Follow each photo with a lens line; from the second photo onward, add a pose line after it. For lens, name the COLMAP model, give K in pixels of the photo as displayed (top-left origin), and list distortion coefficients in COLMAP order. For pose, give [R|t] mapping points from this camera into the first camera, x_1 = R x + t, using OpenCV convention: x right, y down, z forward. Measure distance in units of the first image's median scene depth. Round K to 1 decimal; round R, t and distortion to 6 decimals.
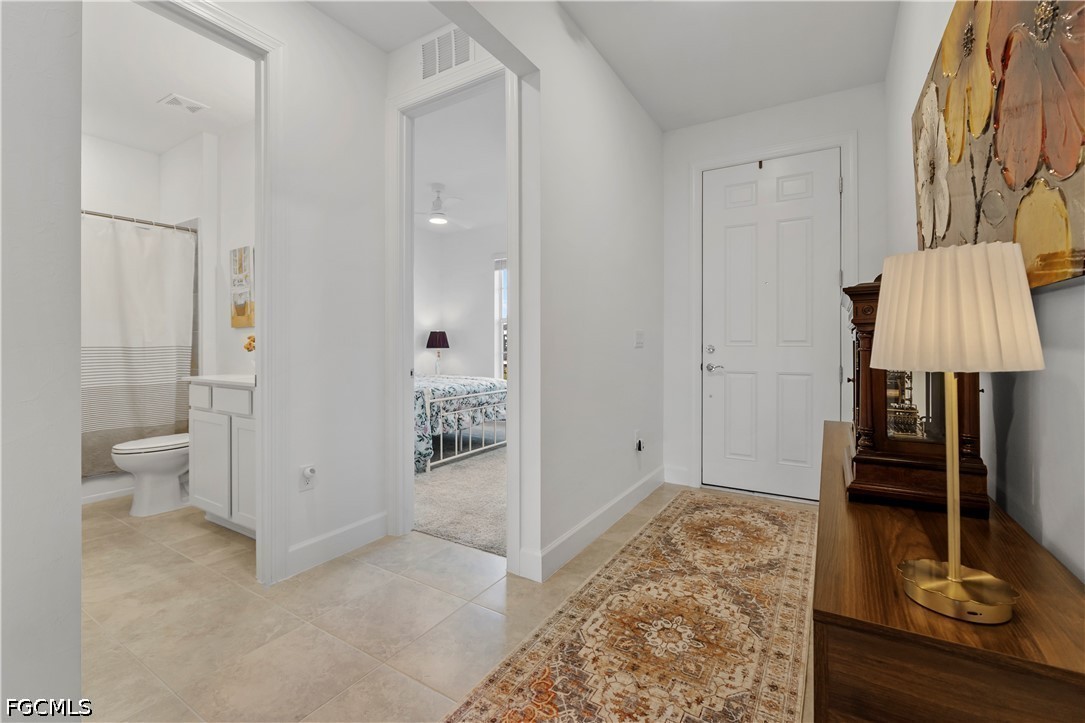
lens RADIAL K [[466.4, 0, 538.0], [0, 466.4, 356.0], [0, 0, 1]] dist [-0.009878, -0.000497]
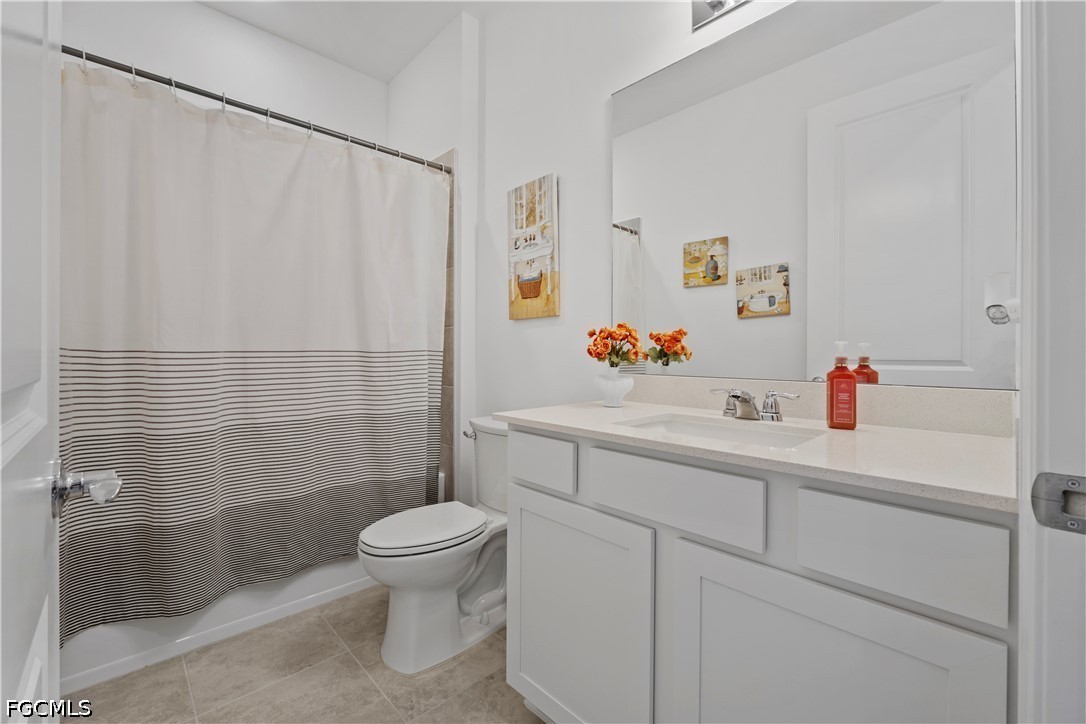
lens RADIAL K [[466.8, 0, 546.6], [0, 466.8, 365.3], [0, 0, 1]] dist [-0.009878, -0.000497]
pose [[0.965458, 0.007479, -0.260453, -0.468401], [-0.005565, 0.999952, 0.008086, -0.006974], [0.260501, -0.006357, 0.965453, 0.438856]]
